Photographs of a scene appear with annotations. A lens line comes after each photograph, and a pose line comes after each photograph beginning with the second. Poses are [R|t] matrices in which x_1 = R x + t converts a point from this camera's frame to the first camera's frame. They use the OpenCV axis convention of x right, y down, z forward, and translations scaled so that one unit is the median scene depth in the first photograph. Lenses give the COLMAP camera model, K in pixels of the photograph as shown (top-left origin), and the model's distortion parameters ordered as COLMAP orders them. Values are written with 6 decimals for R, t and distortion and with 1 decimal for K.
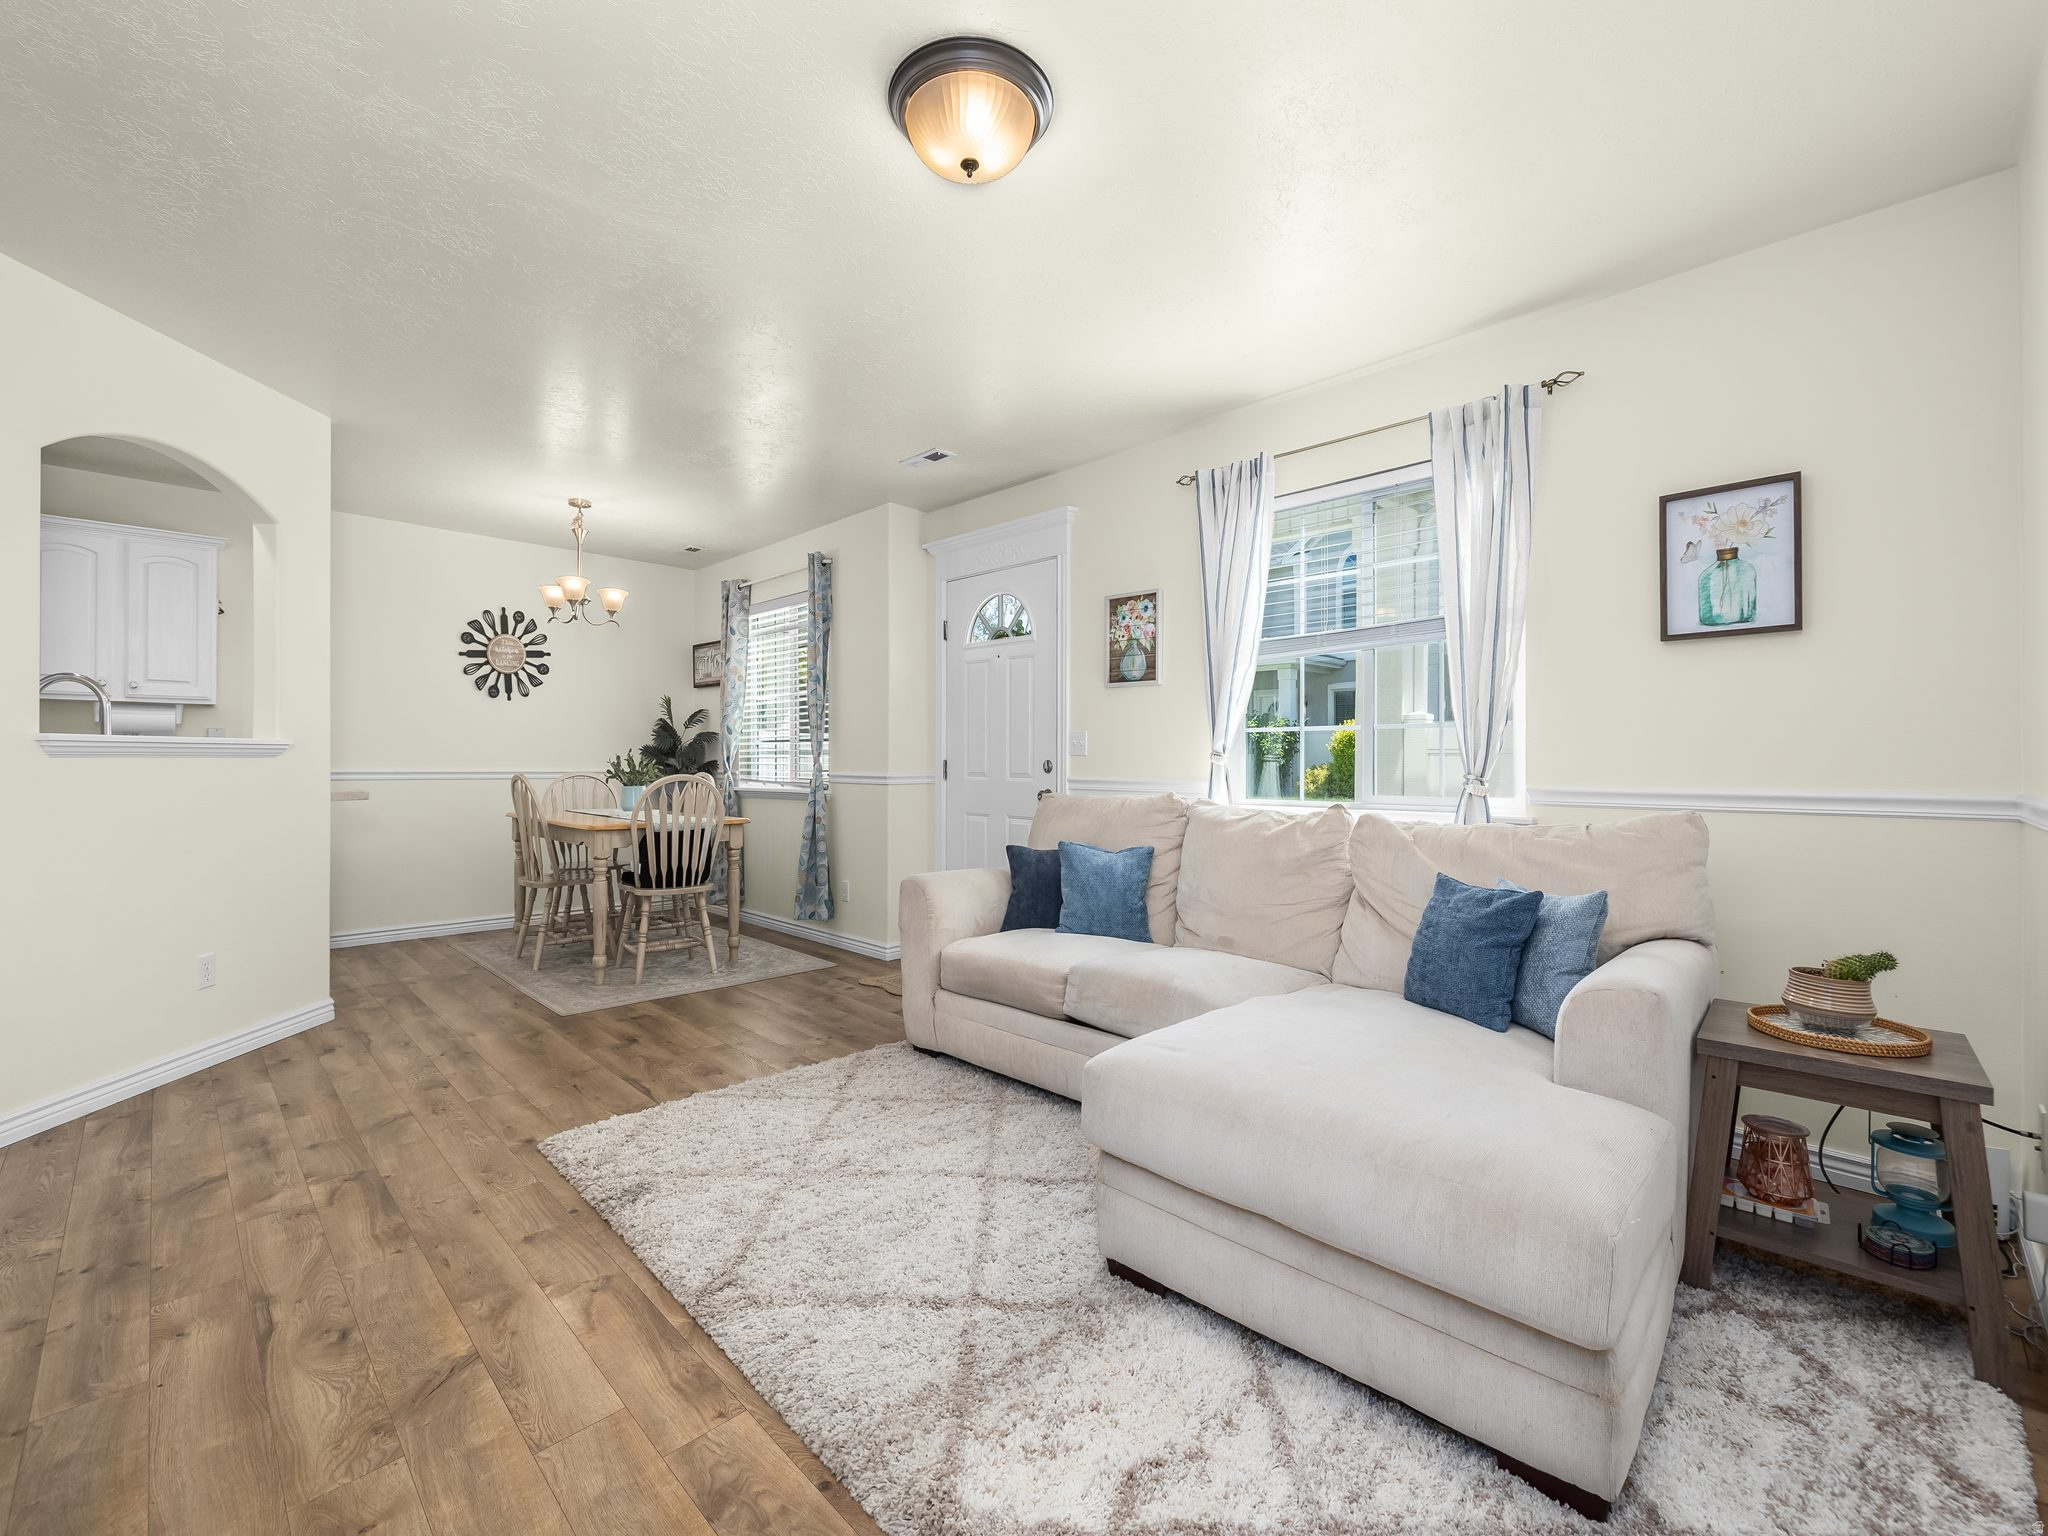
lens RADIAL K [[863.9, 0, 1010.0], [0, 863.9, 767.9], [0, 0, 1]] dist [-0.000354, -0.000183]
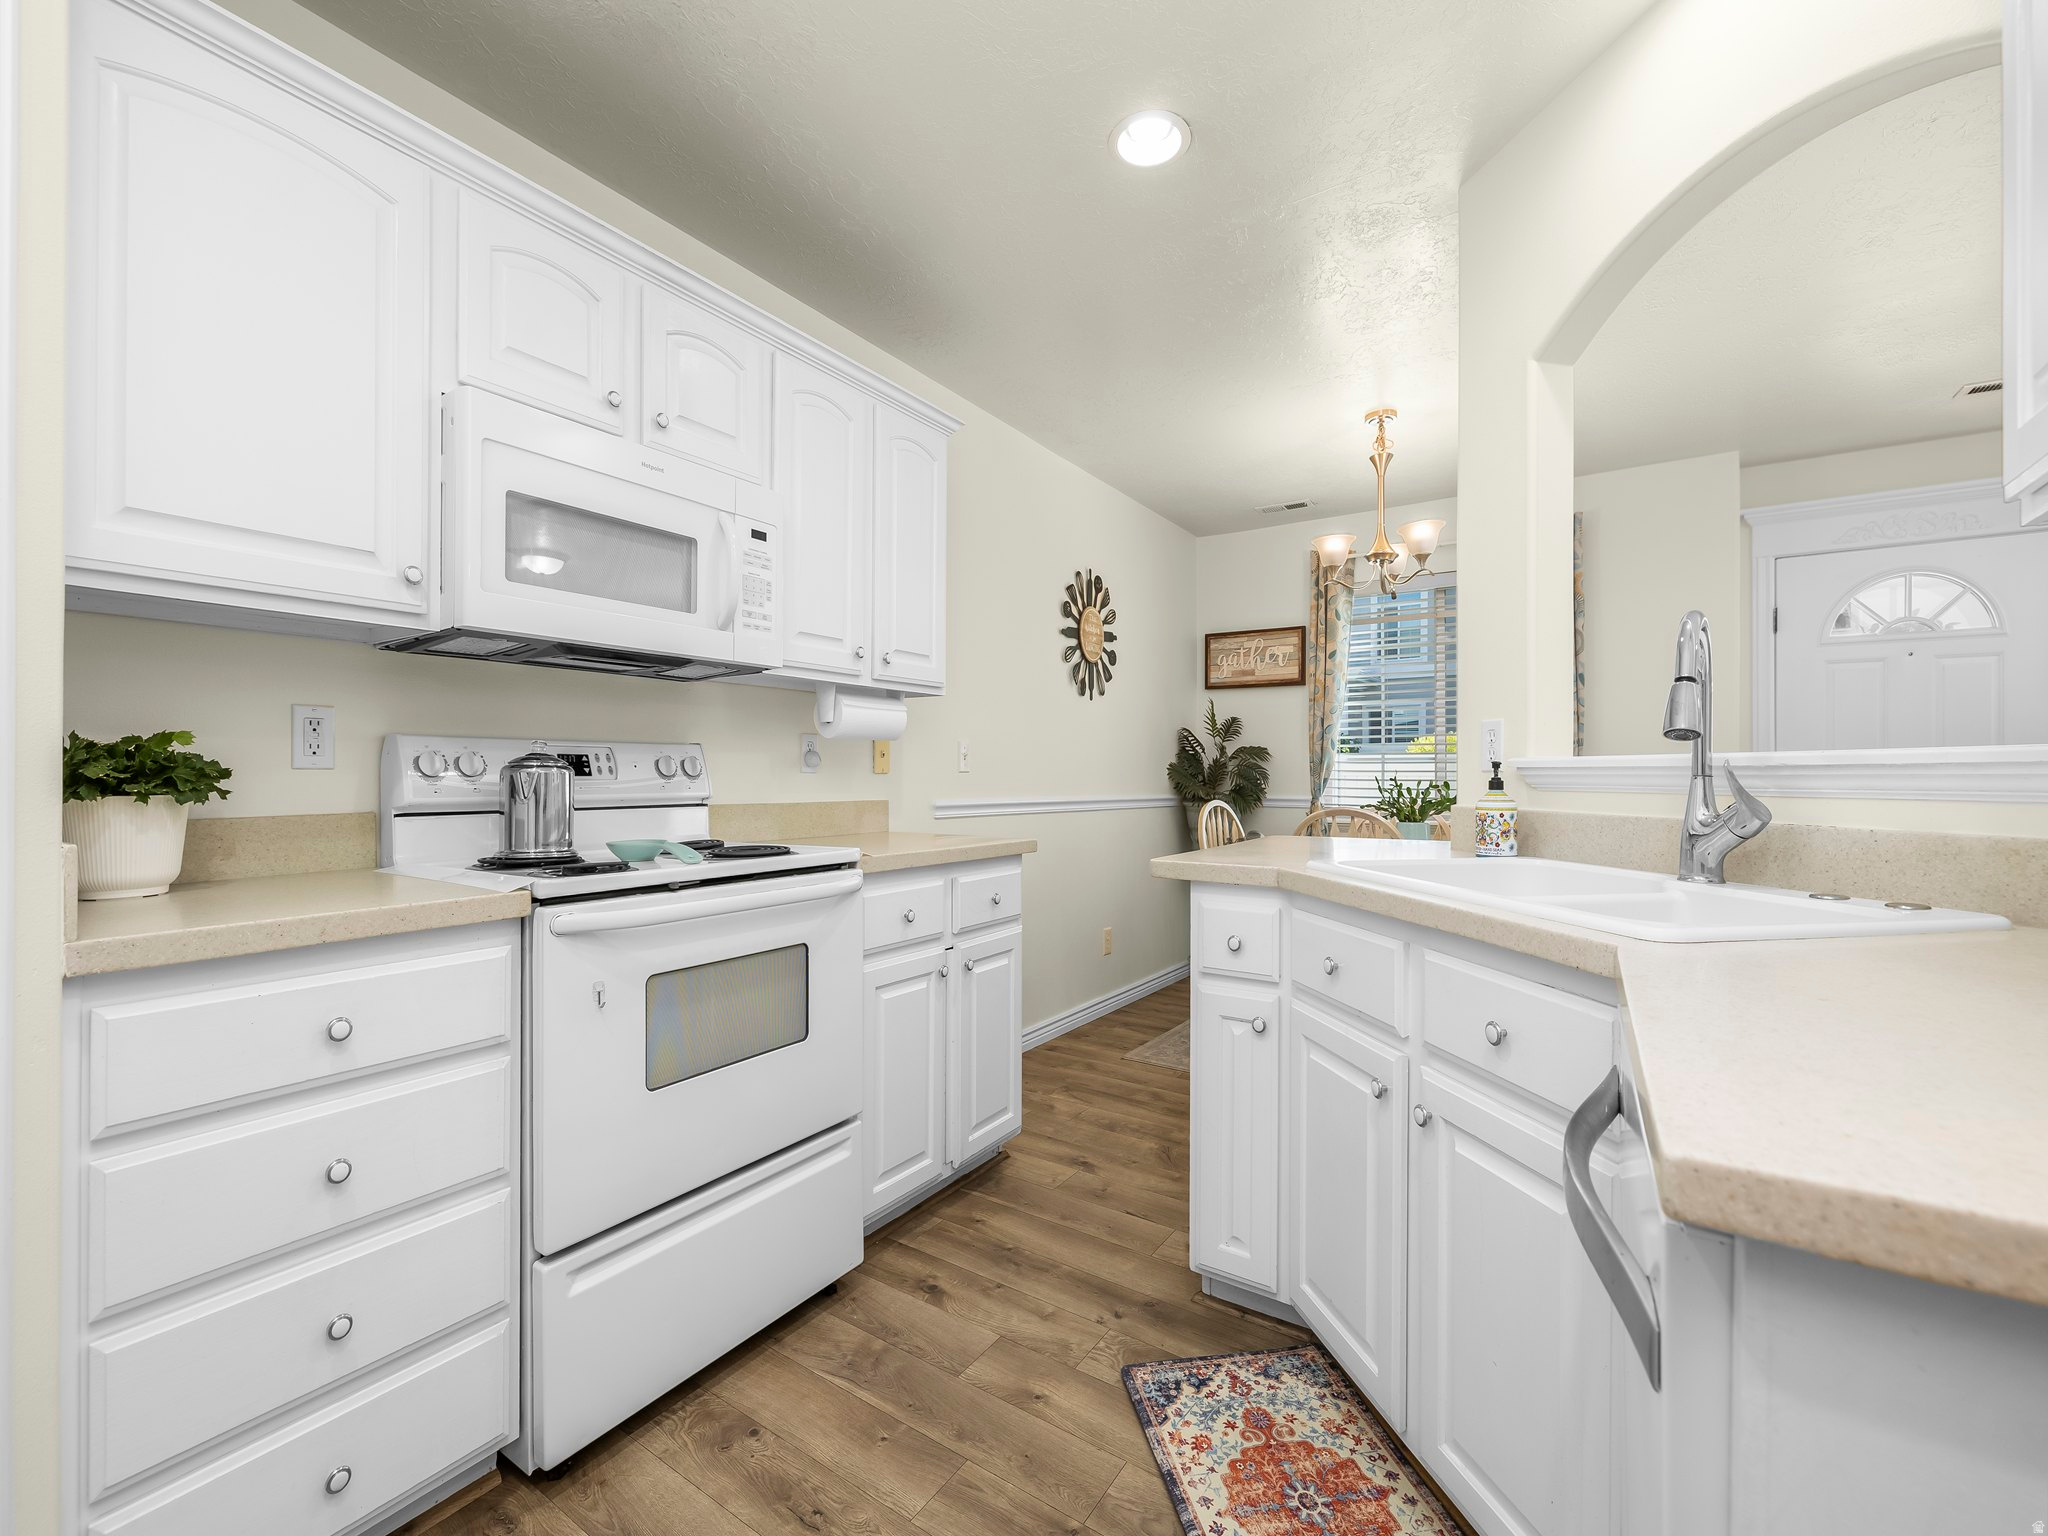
lens RADIAL K [[862.1, 0, 1014.1], [0, 862.1, 776.2], [0, 0, 1]] dist [-0.001267, 0.000035]
pose [[0.981770, 0.001874, 0.190064, -1.103140], [-0.000394, 0.999969, -0.007827, -0.014336], [-0.190073, 0.007610, 0.981740, 0.449043]]
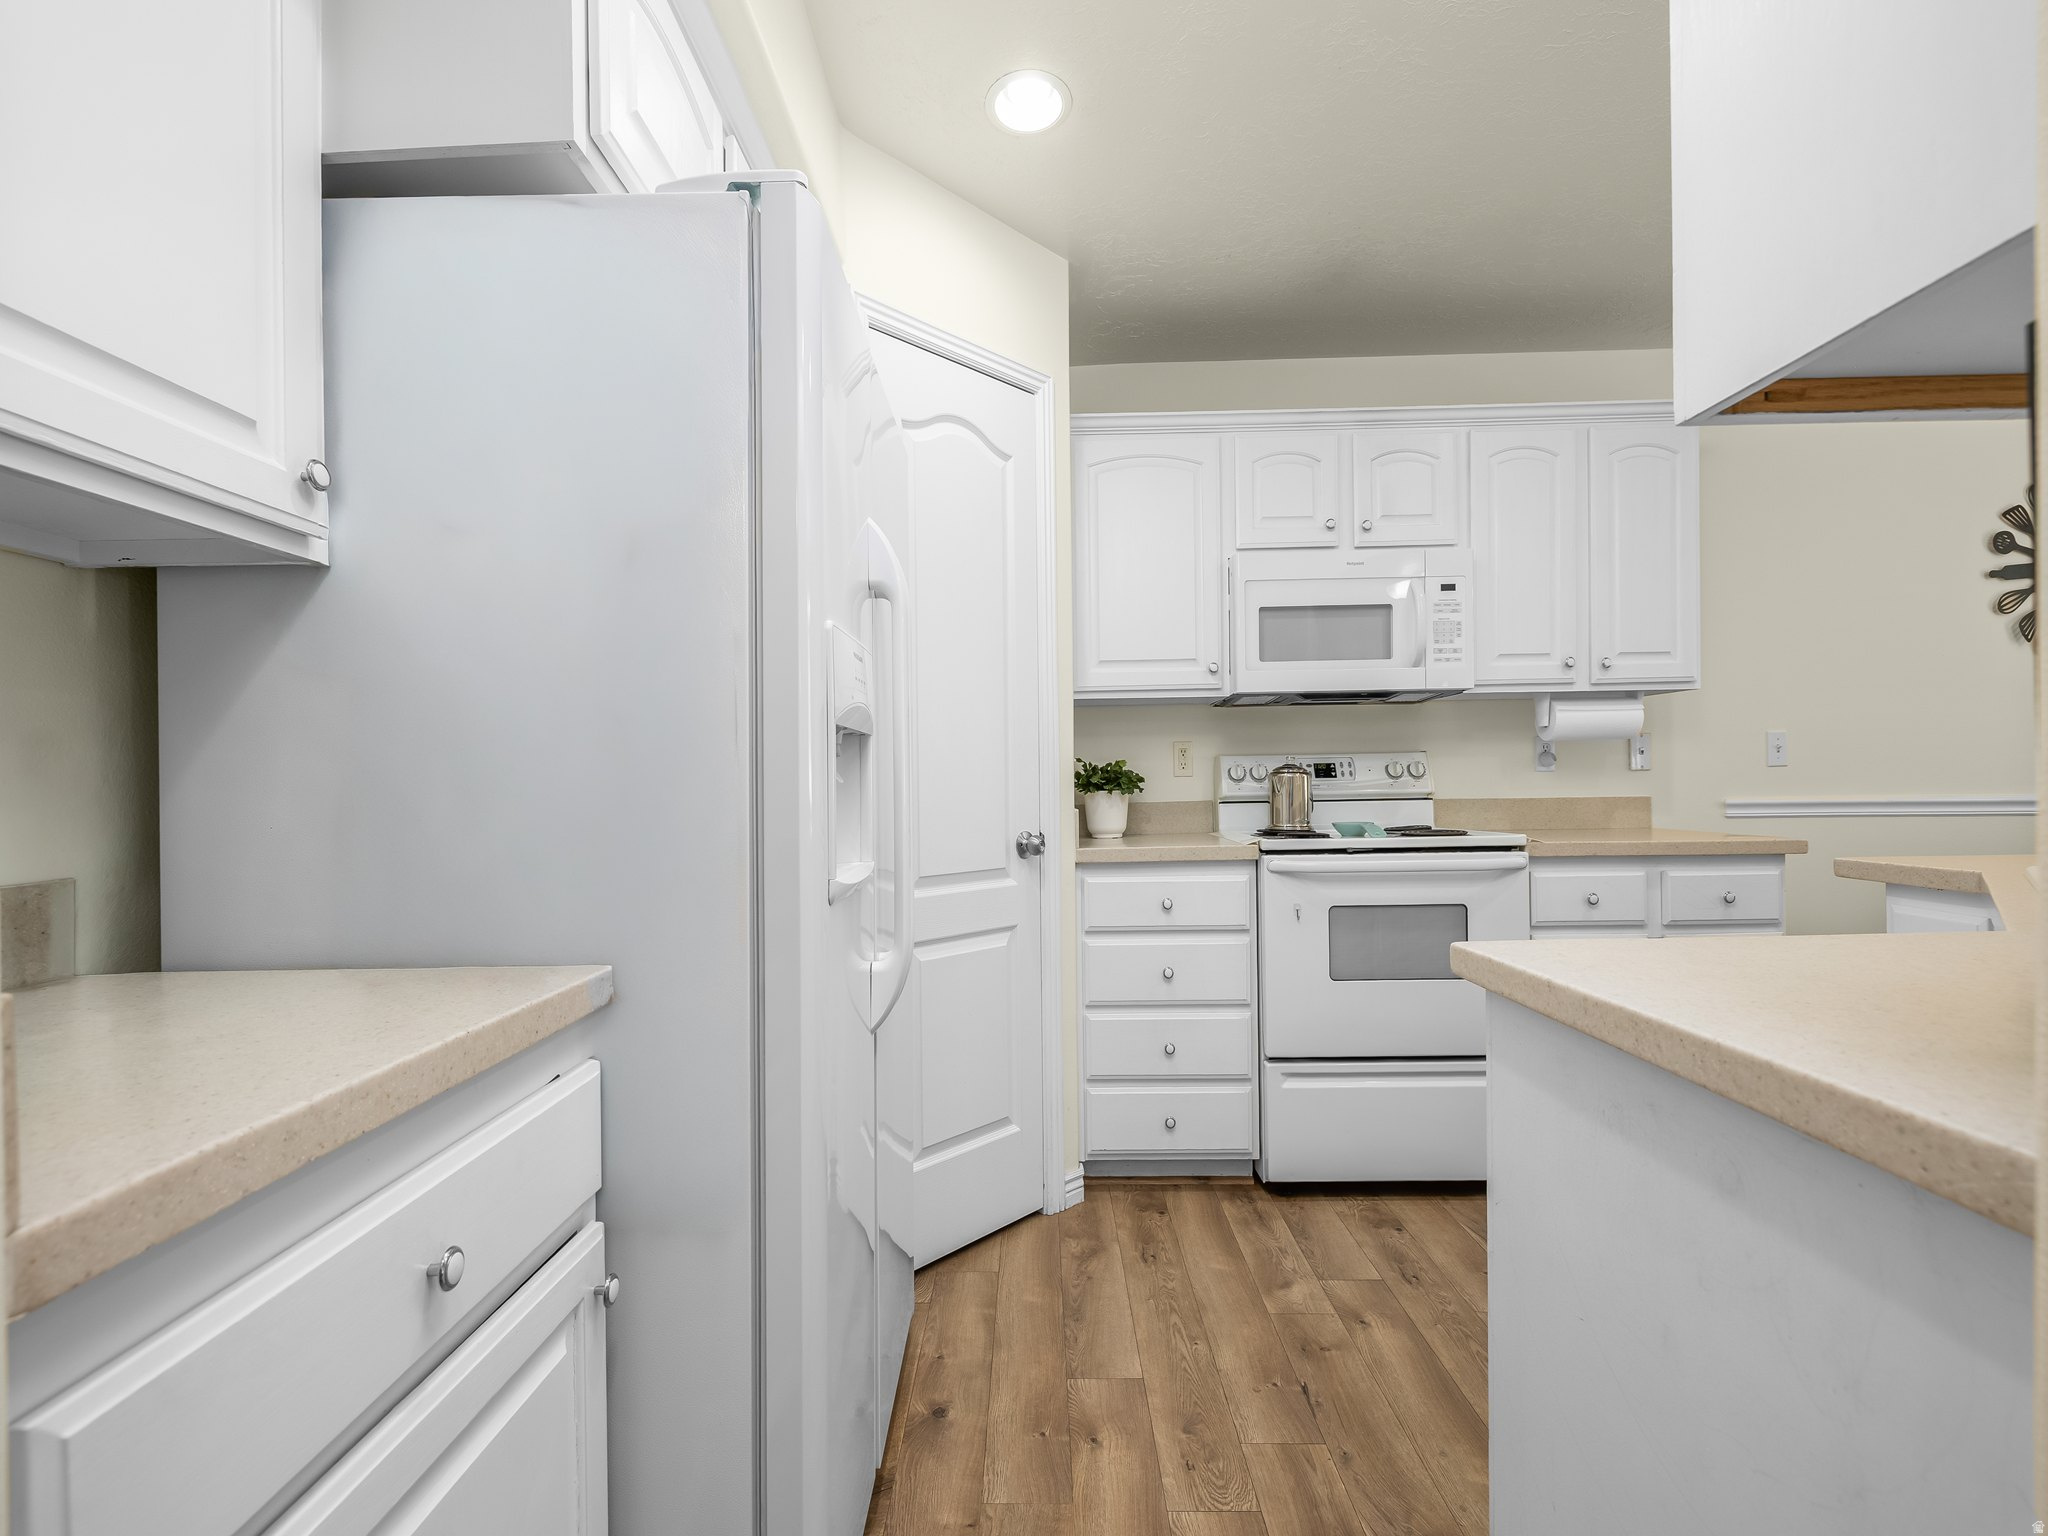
lens RADIAL K [[870.4, 0, 1016.1], [0, 870.4, 786.7], [0, 0, 1]] dist [-0.000197, 0.000057]
pose [[0.694459, -0.008051, -0.719487, -0.914393], [0.009730, 0.999951, -0.001797, -0.012169], [0.719467, -0.005752, 0.694503, 0.288580]]
